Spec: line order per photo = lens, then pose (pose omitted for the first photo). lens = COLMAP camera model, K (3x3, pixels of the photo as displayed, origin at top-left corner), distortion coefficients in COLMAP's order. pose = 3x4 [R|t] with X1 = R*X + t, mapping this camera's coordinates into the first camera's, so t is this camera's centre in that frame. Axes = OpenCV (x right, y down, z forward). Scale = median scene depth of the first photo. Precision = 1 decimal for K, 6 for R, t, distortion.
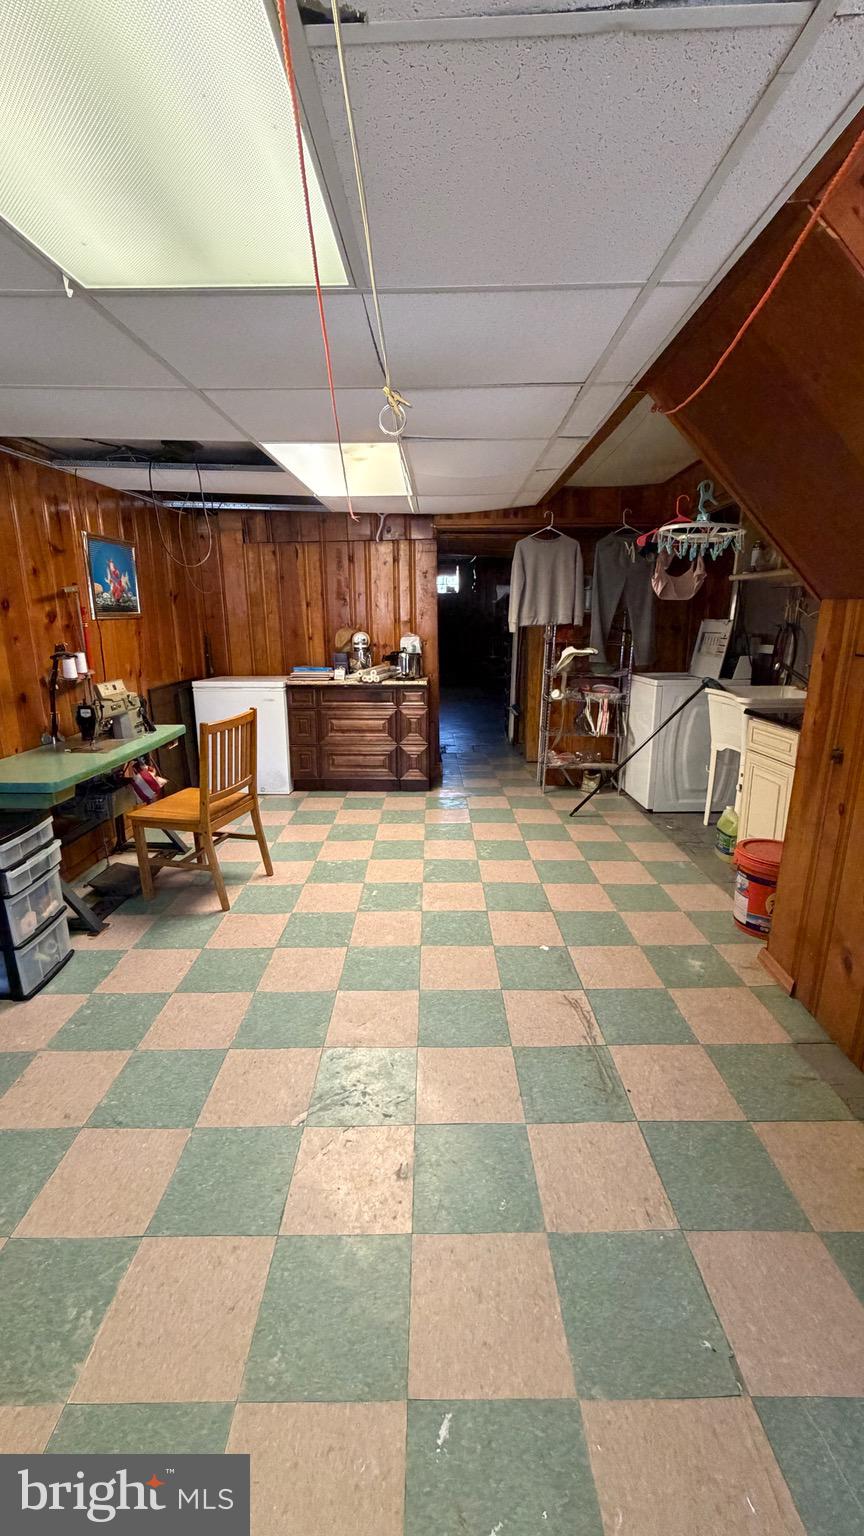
lens RADIAL K [[614.7, 0, 431.6], [0, 614.7, 764.9], [0, 0, 1]] dist [-0.001378, 0.000505]
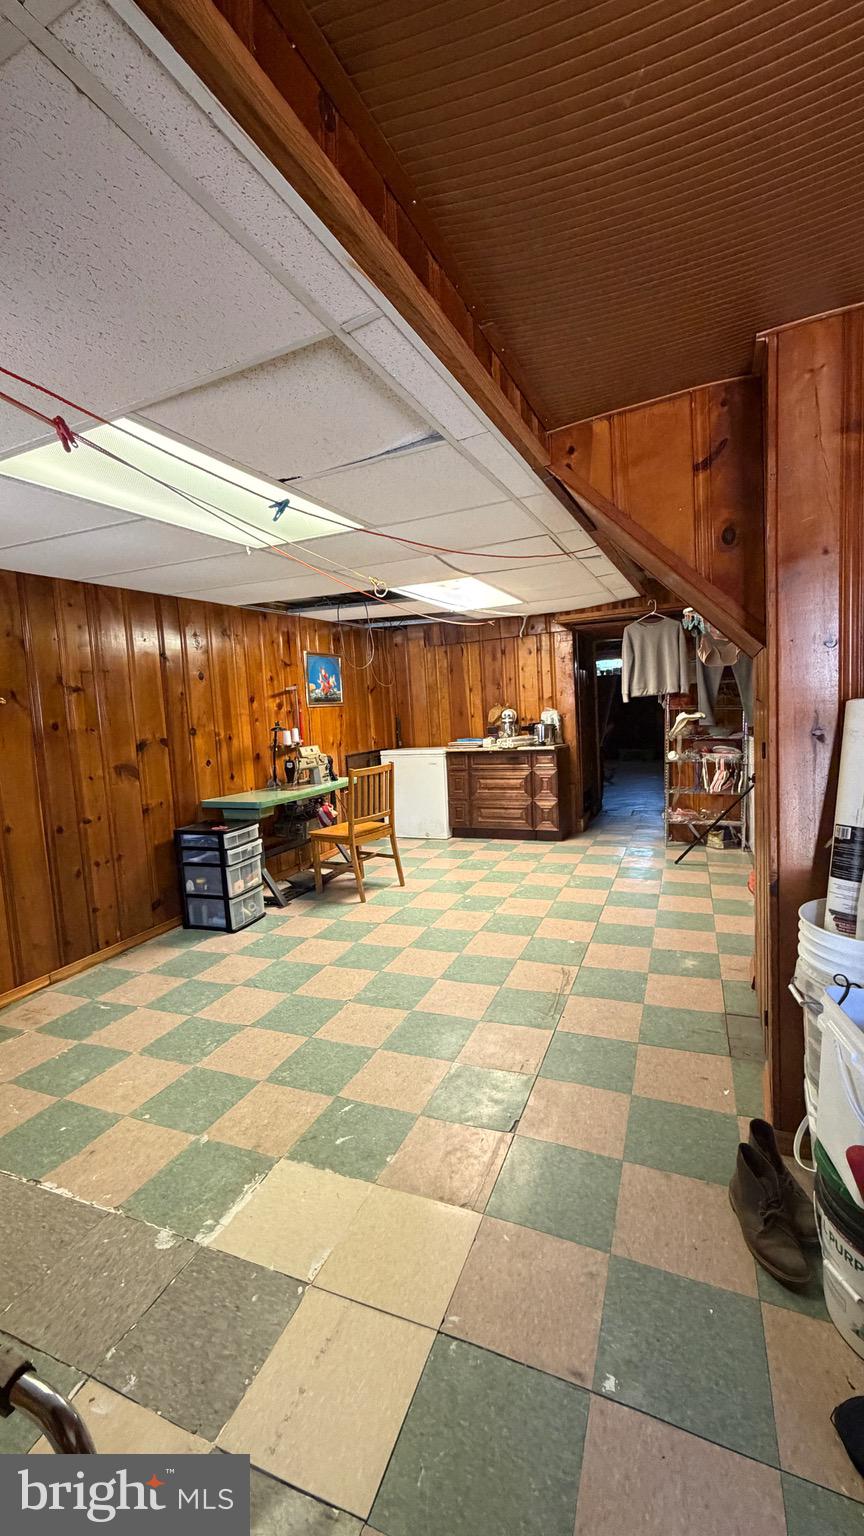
lens RADIAL K [[614.7, 0, 428.6], [0, 614.7, 763.2], [0, 0, 1]] dist [-0.001378, 0.000505]
pose [[0.920717, -0.012938, -0.390017, 0.291983], [-0.042157, 0.990303, -0.132373, 0.081056], [0.387947, 0.138320, 0.911243, -0.222837]]
